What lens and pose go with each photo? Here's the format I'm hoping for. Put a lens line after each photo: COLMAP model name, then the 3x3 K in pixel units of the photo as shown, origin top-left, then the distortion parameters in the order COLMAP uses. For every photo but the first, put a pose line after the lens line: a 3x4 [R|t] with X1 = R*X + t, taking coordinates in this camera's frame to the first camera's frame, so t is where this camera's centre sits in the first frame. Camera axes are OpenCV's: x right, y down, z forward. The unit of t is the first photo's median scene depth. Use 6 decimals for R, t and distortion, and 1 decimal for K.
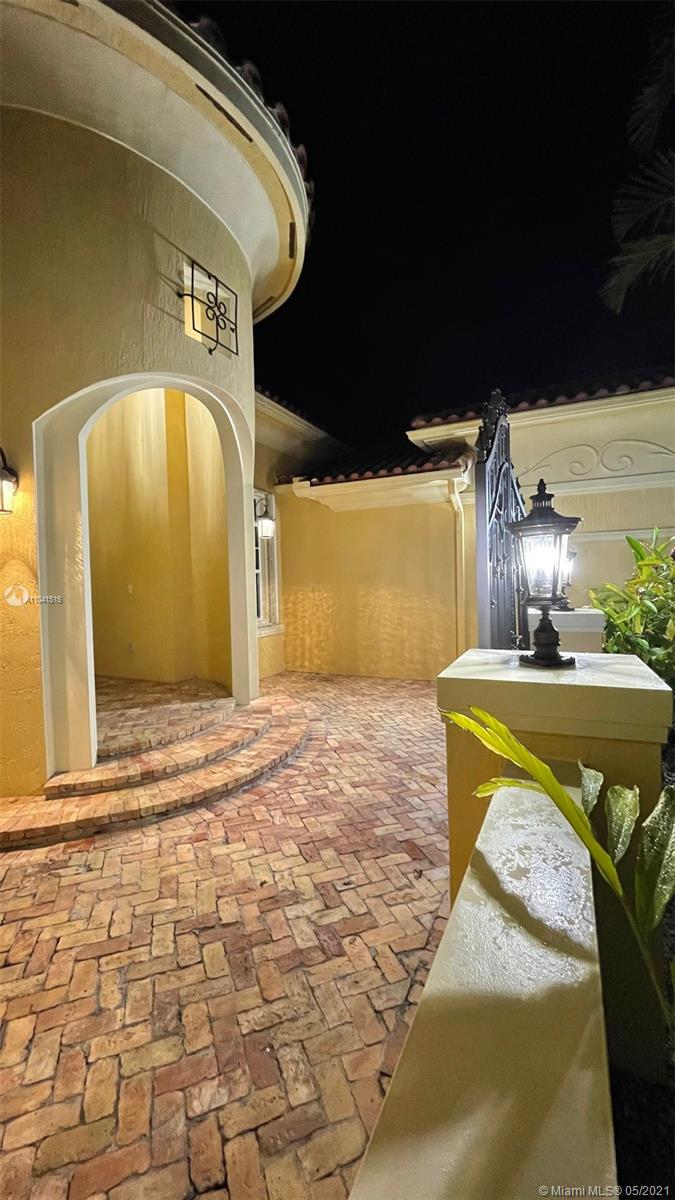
lens RADIAL K [[484.5, 0, 338.0], [0, 484.5, 591.8], [0, 0, 1]] dist [0.000956, 0.000522]
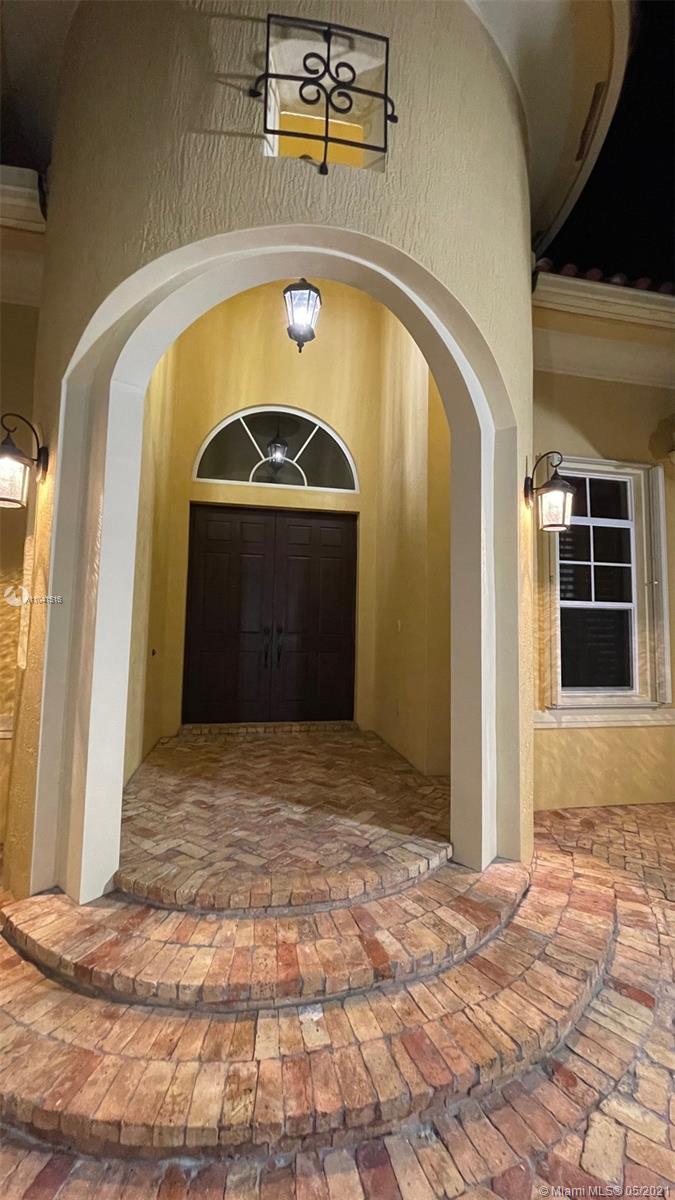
lens RADIAL K [[484.5, 0, 338.0], [0, 484.5, 591.8], [0, 0, 1]] dist [0.000956, 0.000522]
pose [[0.596253, -0.019704, -0.802555, 0.159169], [-0.055078, 0.996339, -0.065381, -0.005931], [0.800905, 0.083187, 0.592985, 0.742420]]
